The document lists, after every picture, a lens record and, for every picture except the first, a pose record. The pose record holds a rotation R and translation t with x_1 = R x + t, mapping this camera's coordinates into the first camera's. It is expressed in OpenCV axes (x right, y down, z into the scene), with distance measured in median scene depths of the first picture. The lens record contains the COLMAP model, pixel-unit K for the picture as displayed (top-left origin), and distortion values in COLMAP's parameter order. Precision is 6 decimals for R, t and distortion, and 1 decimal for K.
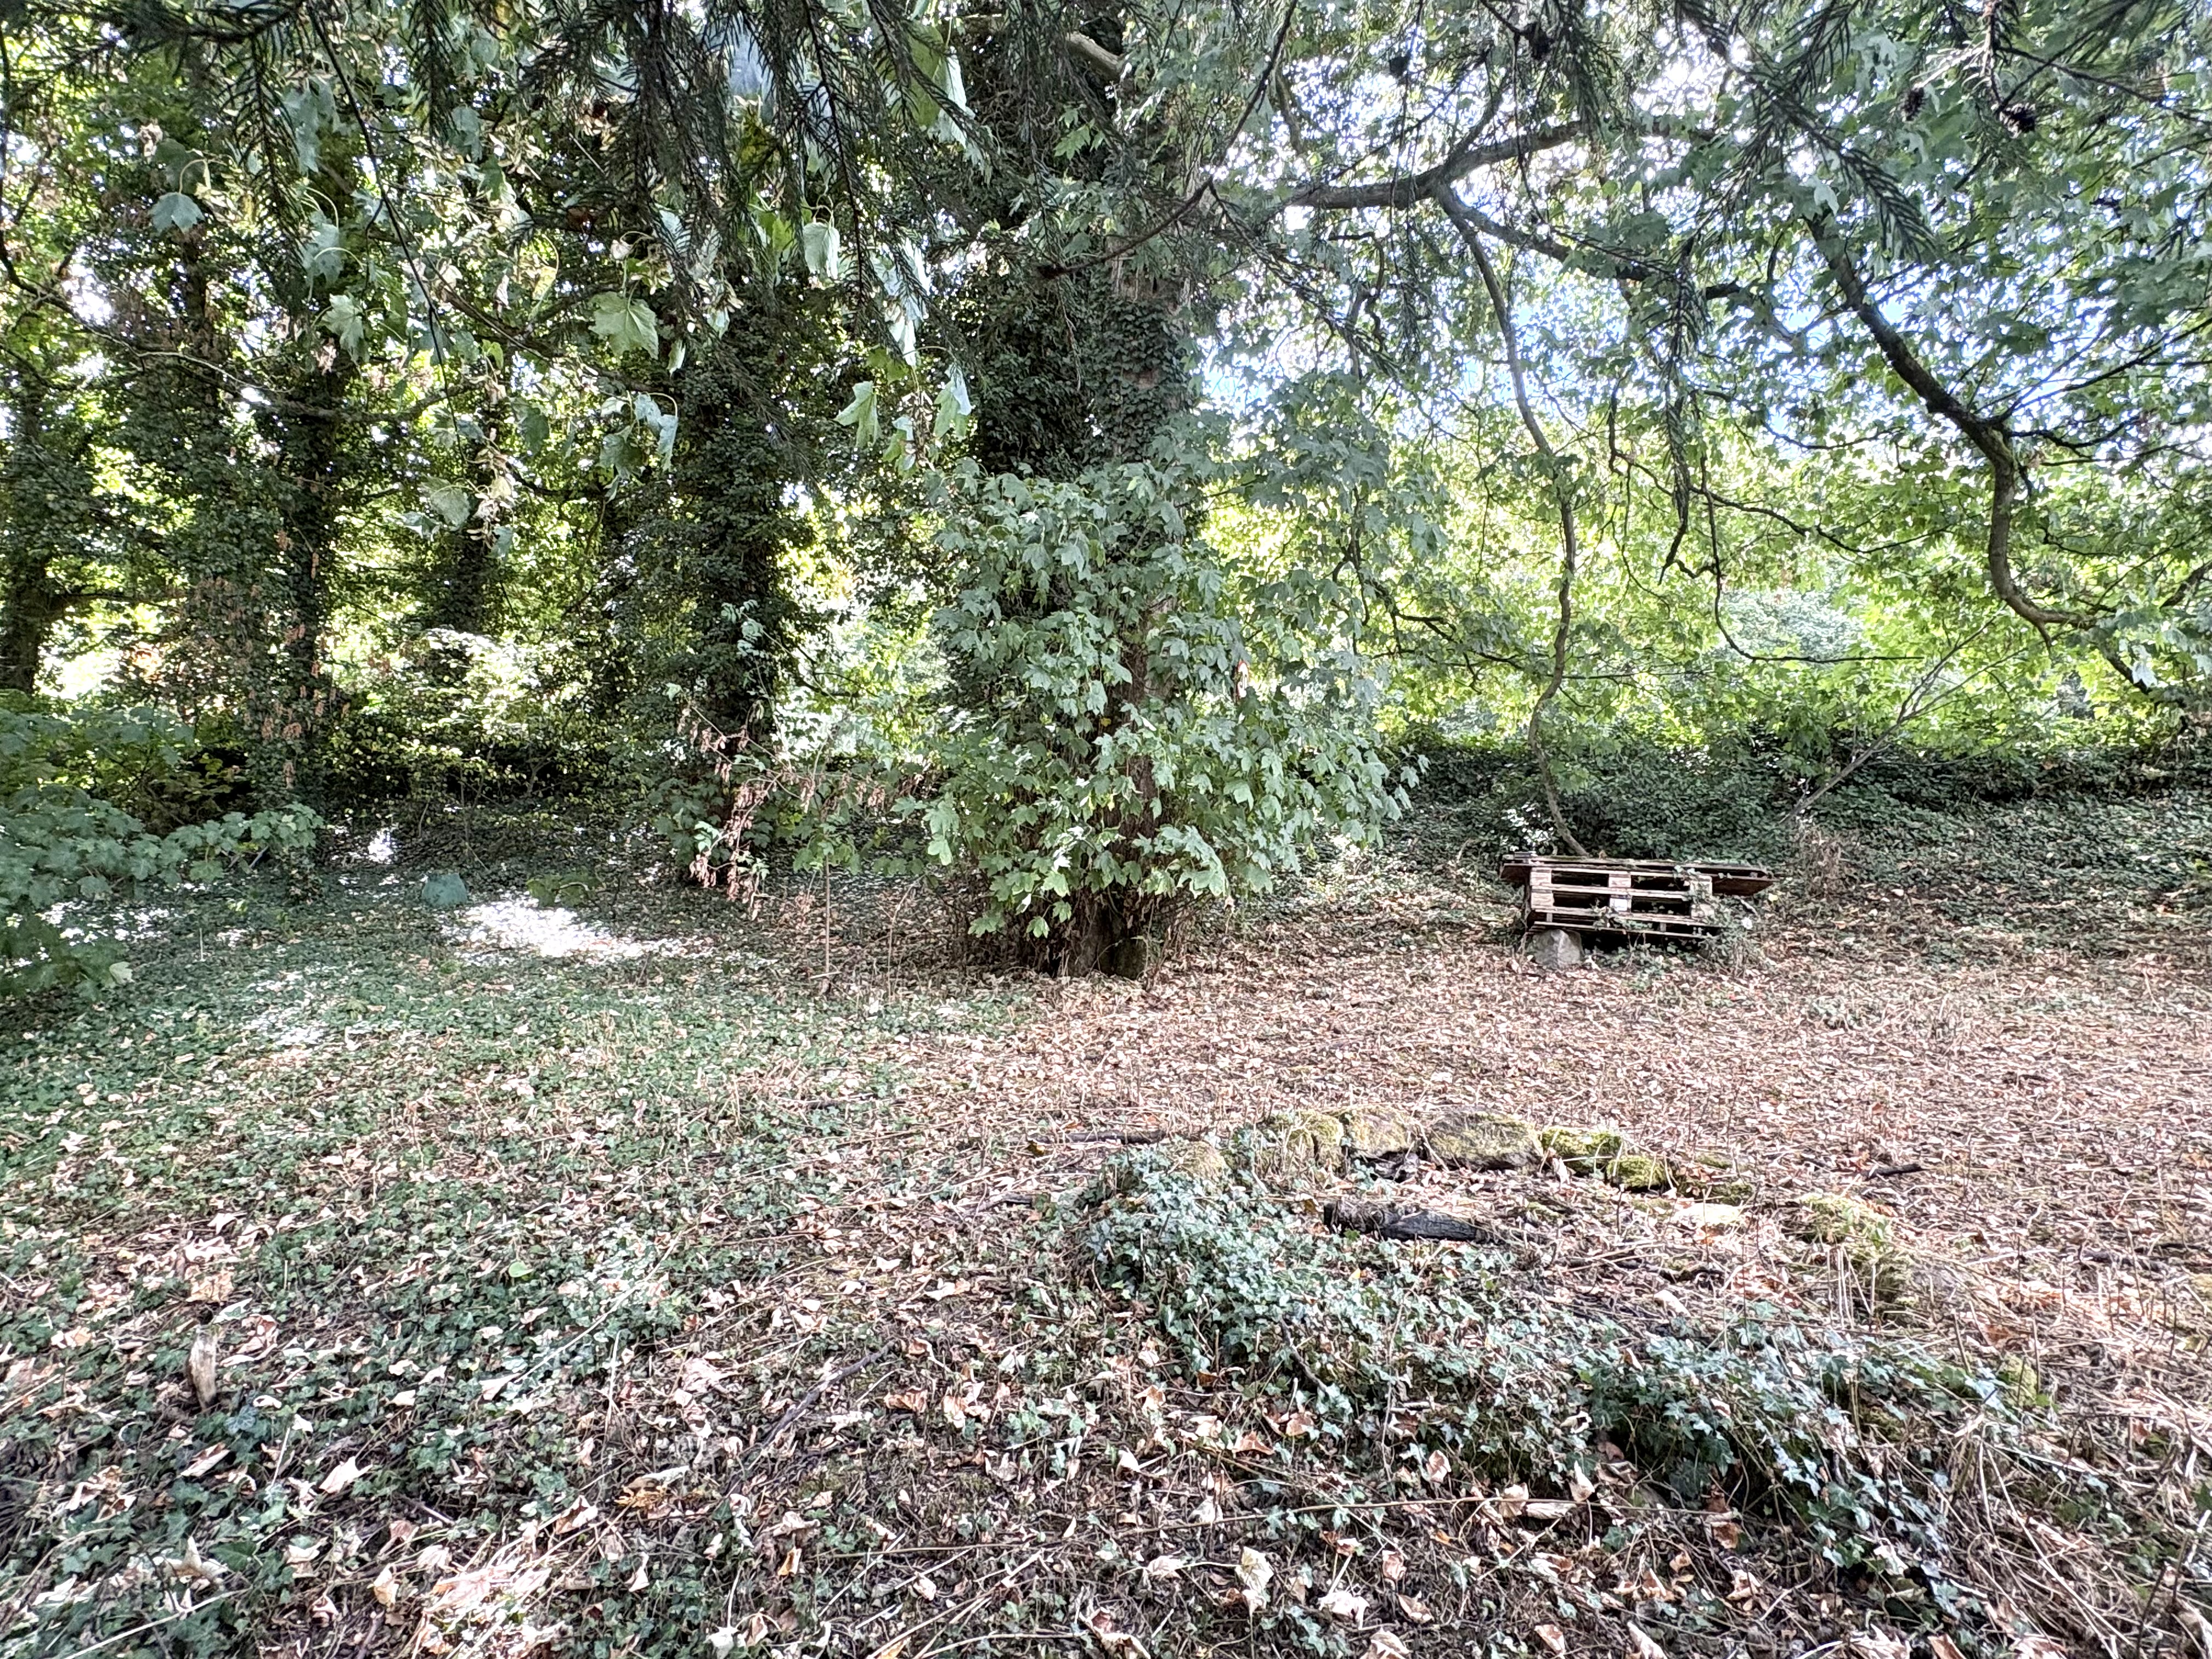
lens RADIAL K [[1158.3, 0, 1106.7], [0, 1158.3, 829.5], [0, 0, 1]] dist [0.000262, 0.000058]
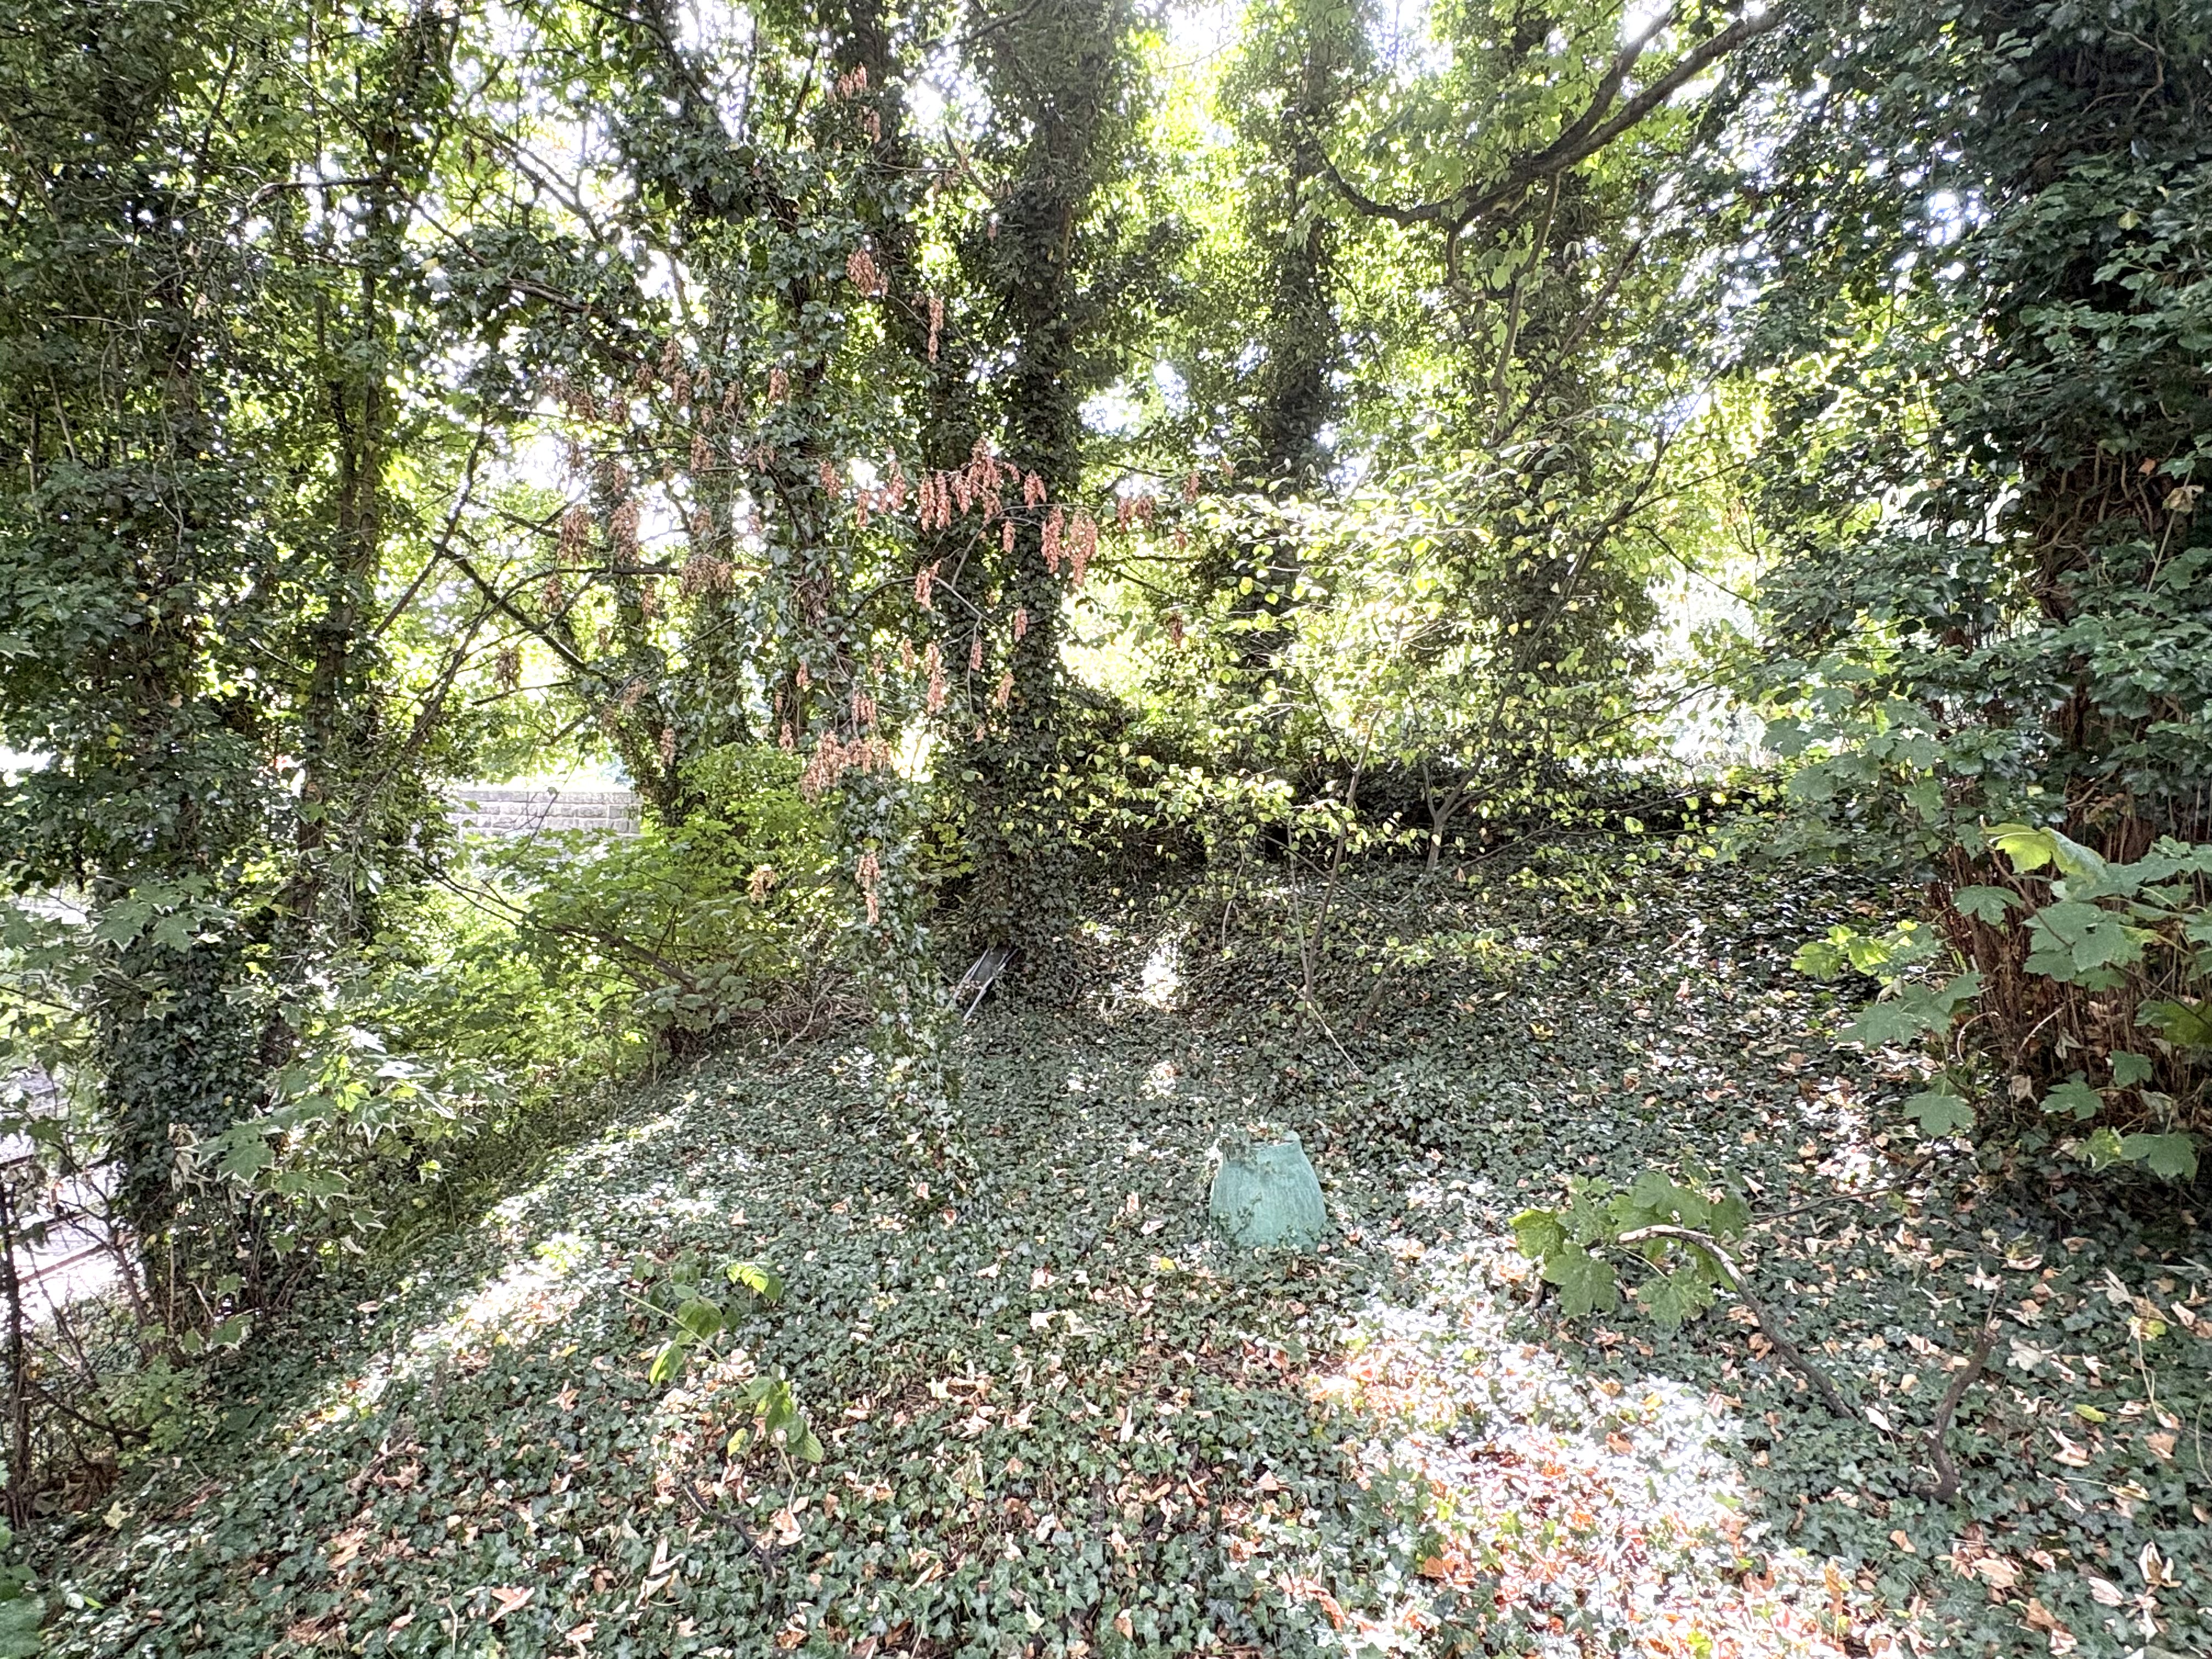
lens RADIAL K [[1222.3, 0, 1106.1], [0, 1222.3, 828.6], [0, 0, 1]] dist [-0.003238, -0.000496]
pose [[0.794582, -0.043798, -0.605574, -0.338160], [0.034972, 0.999040, -0.026368, -0.042470], [0.606148, -0.000226, 0.795352, 0.600295]]
